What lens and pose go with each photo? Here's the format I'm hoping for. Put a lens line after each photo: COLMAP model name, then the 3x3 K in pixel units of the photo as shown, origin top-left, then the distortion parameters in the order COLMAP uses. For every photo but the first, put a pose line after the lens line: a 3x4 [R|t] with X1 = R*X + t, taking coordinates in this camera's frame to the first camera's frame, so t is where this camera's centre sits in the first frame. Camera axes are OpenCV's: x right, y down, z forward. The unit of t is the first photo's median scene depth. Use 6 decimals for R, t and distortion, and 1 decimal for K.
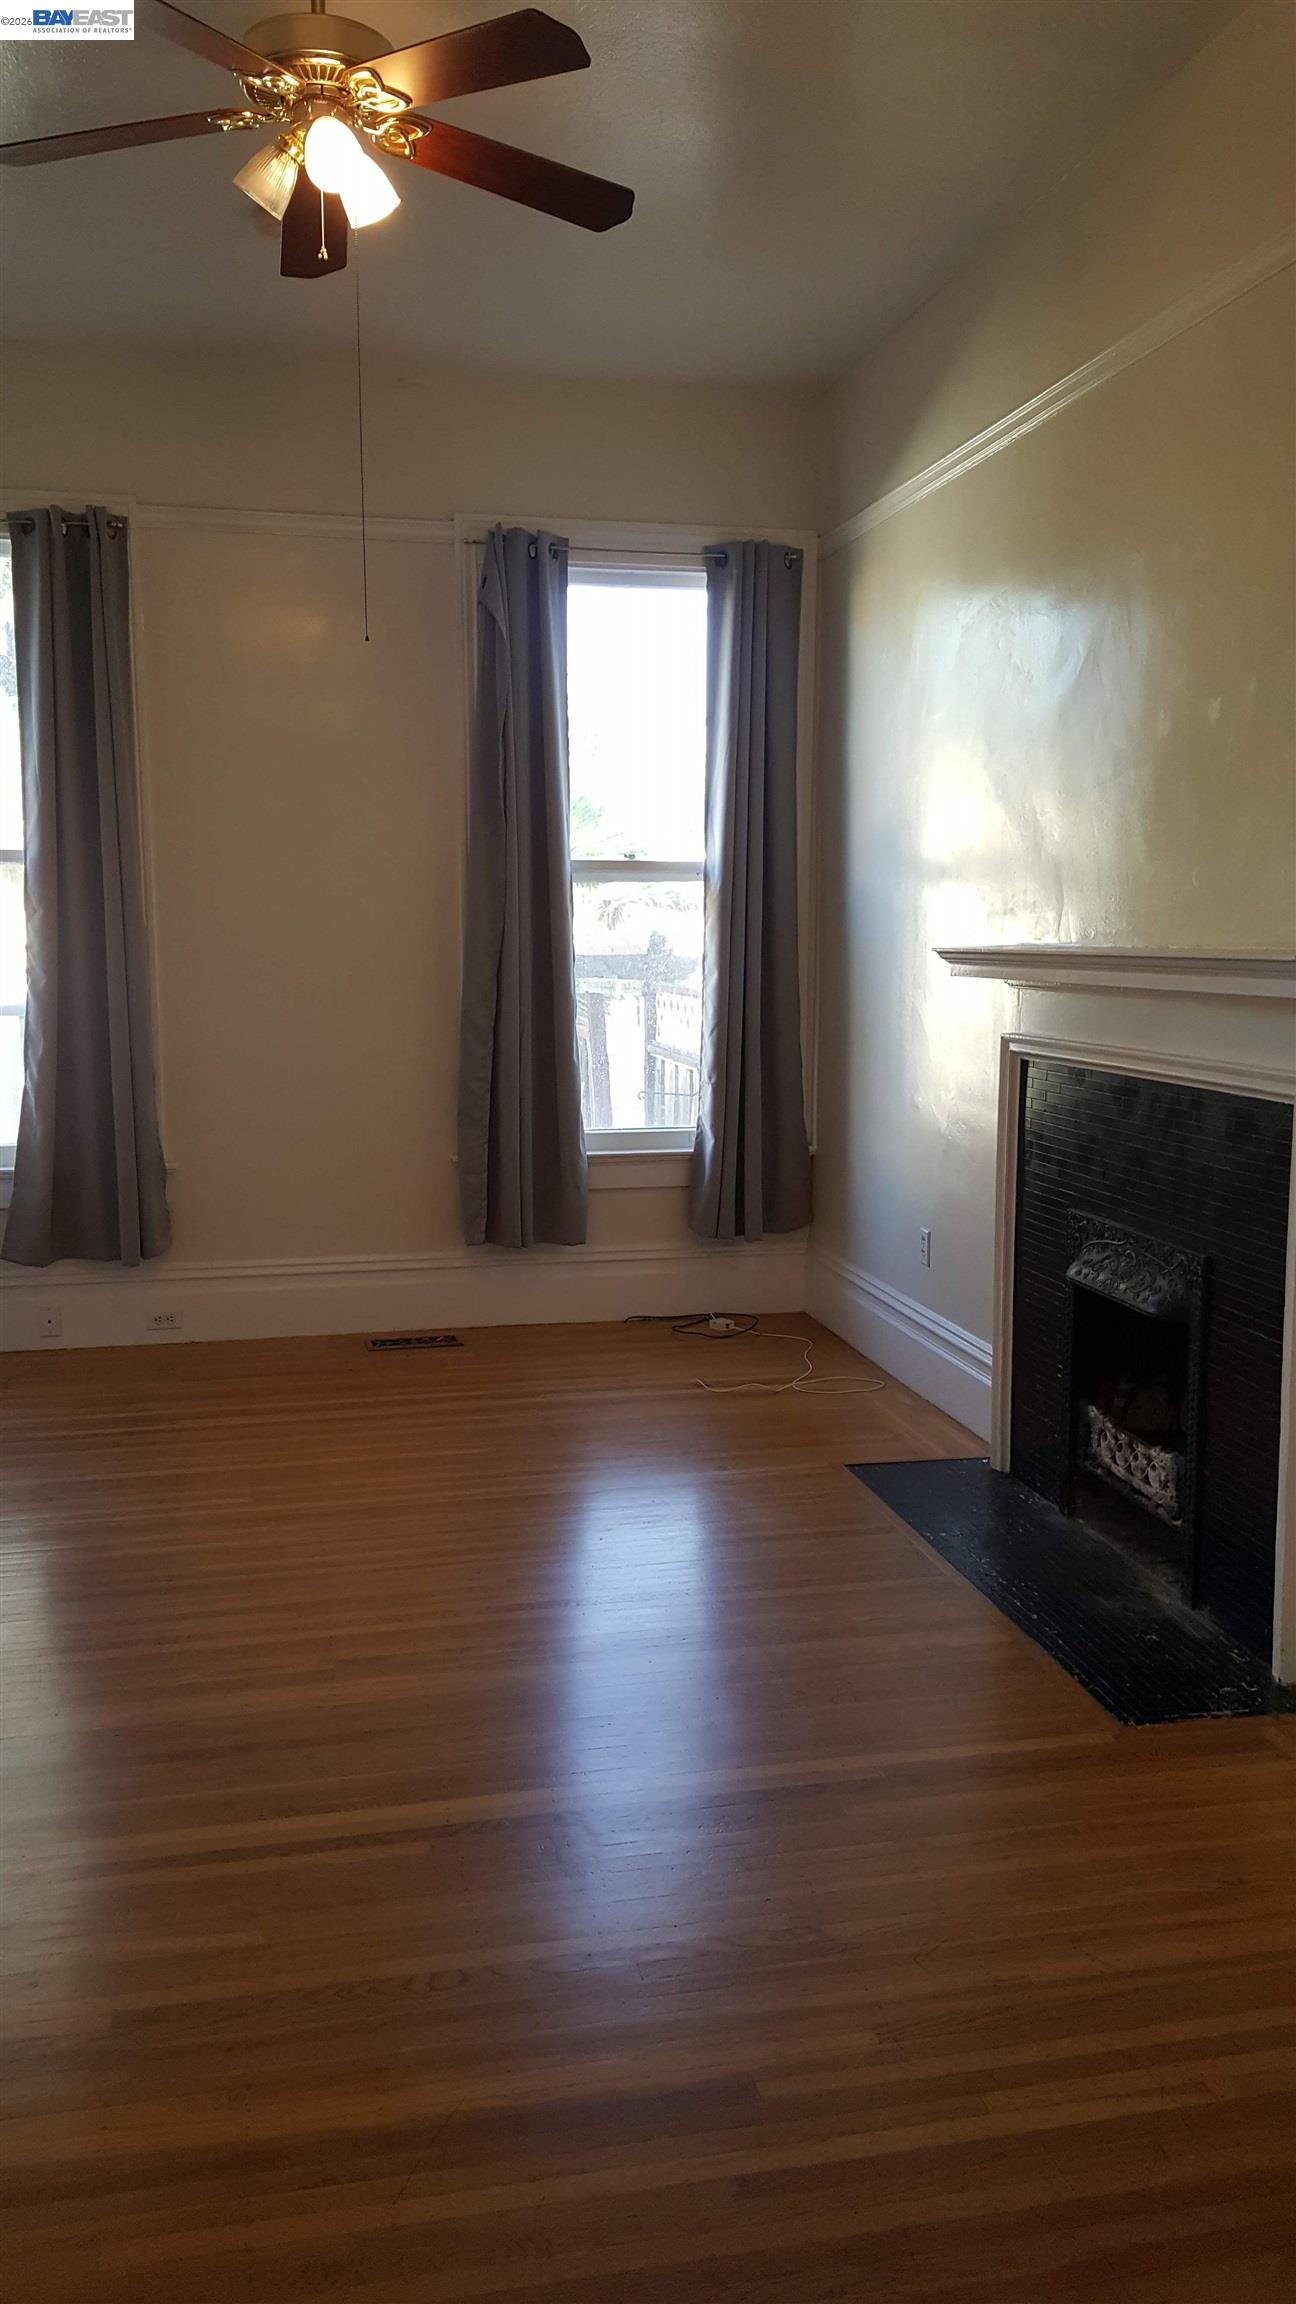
lens RADIAL K [[1733.0, 0, 648.0], [0, 1733.0, 1152.0], [0, 0, 1]] dist [0.142776, -0.258677]
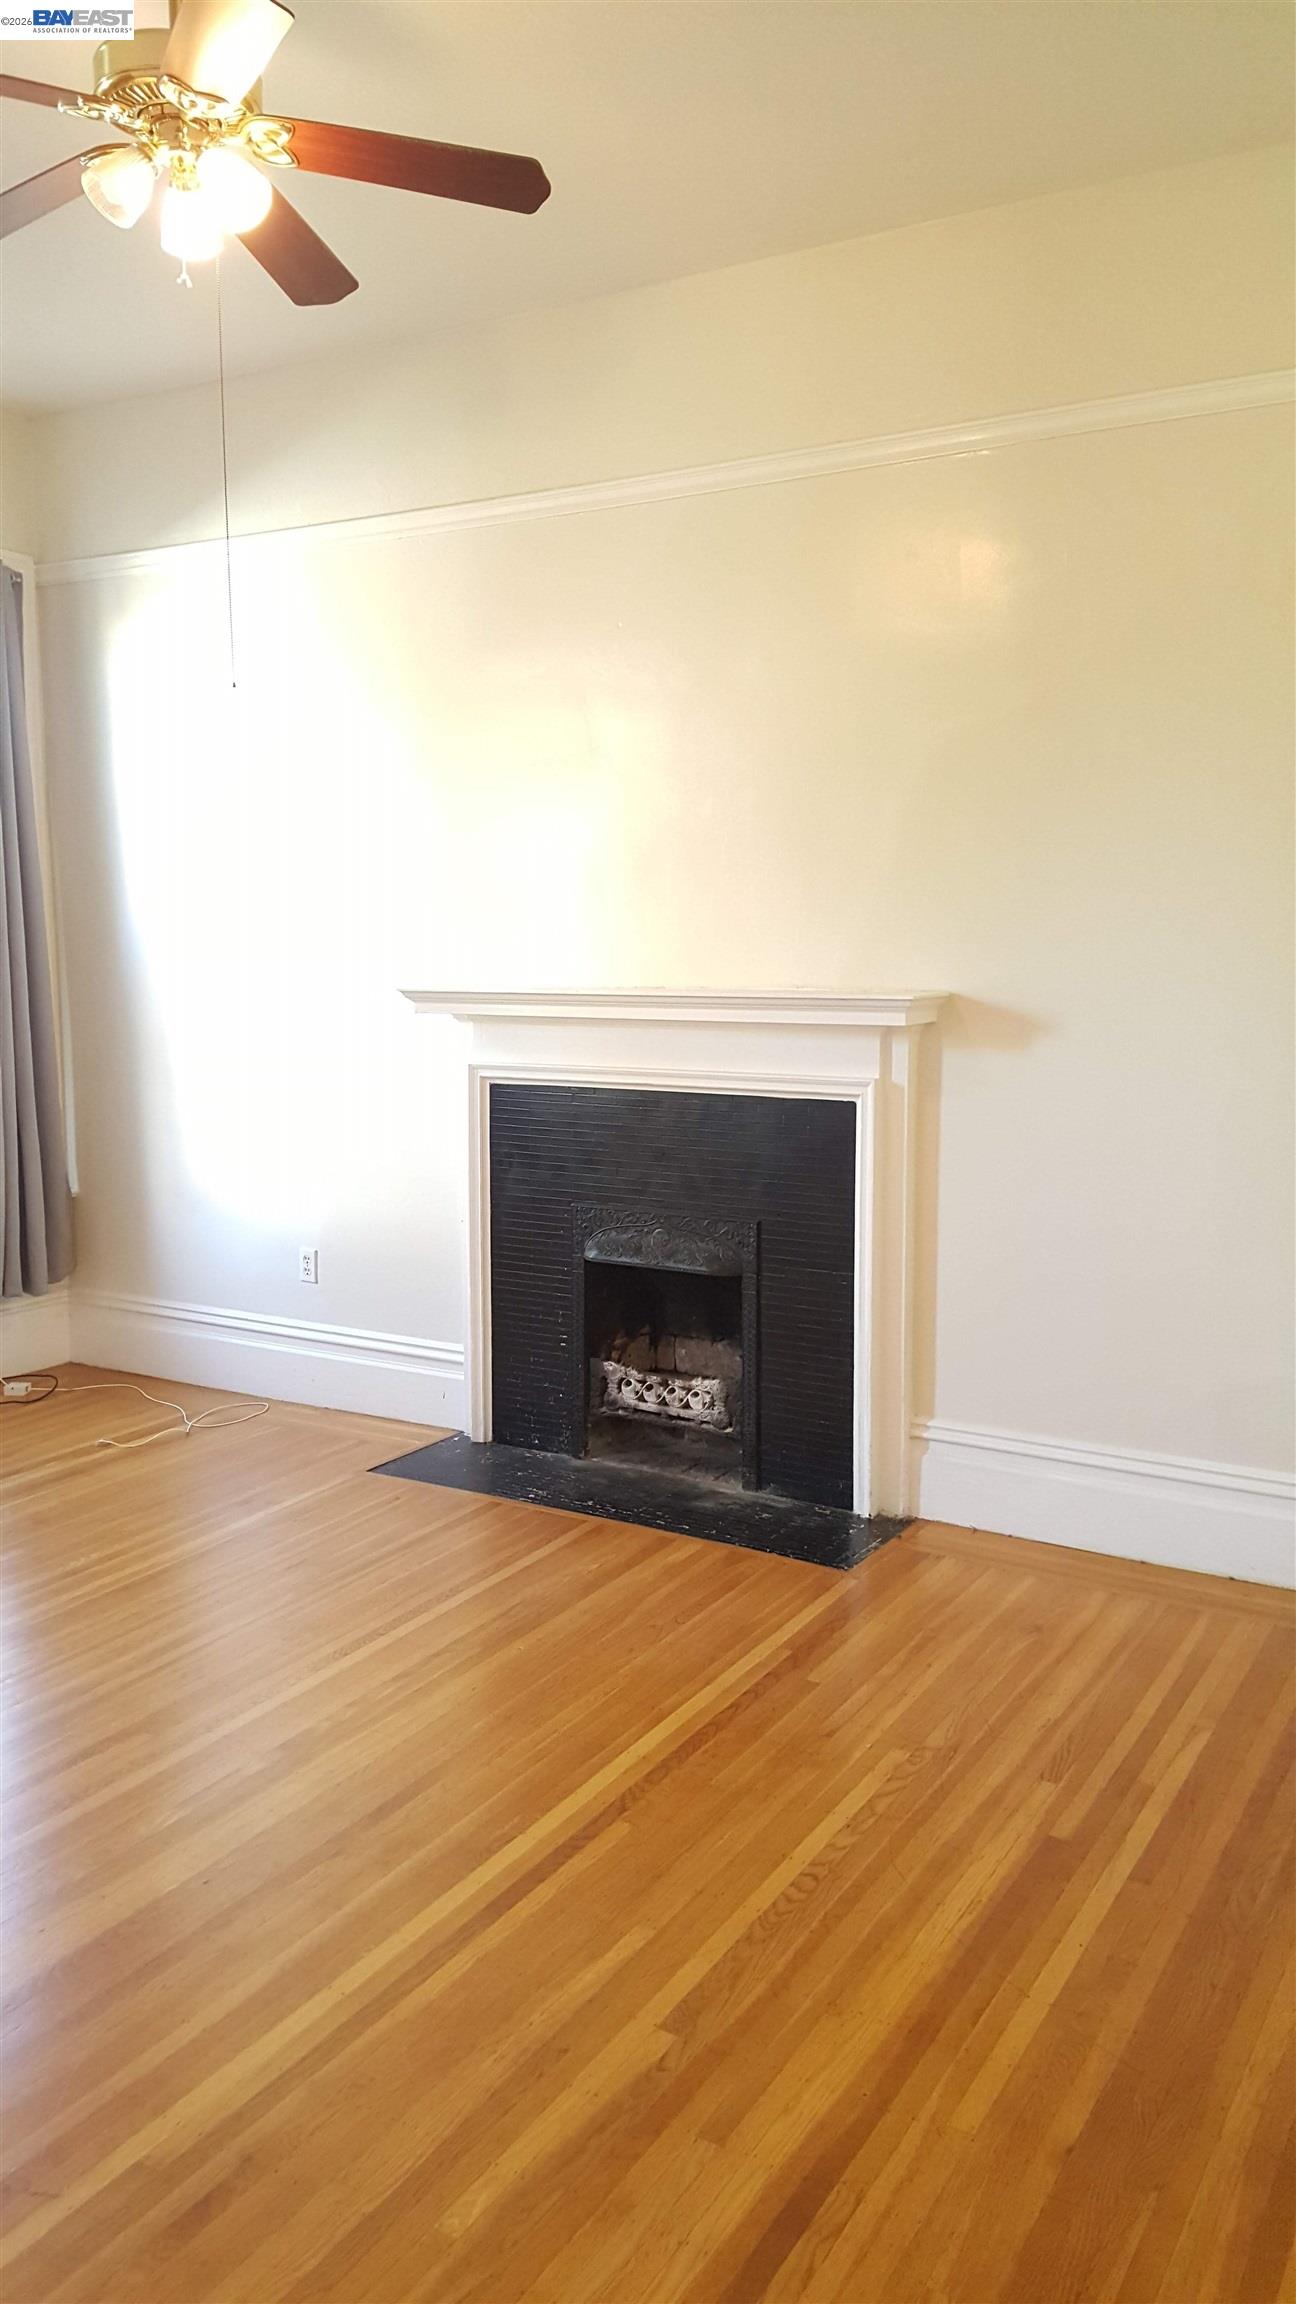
lens RADIAL K [[1733.0, 0, 648.0], [0, 1733.0, 1152.0], [0, 0, 1]] dist [0.142776, -0.258677]
pose [[0.671711, -0.096798, 0.734462, -0.615413], [0.099073, 0.994259, 0.040429, -0.047684], [-0.734158, 0.045608, 0.677445, 0.154044]]
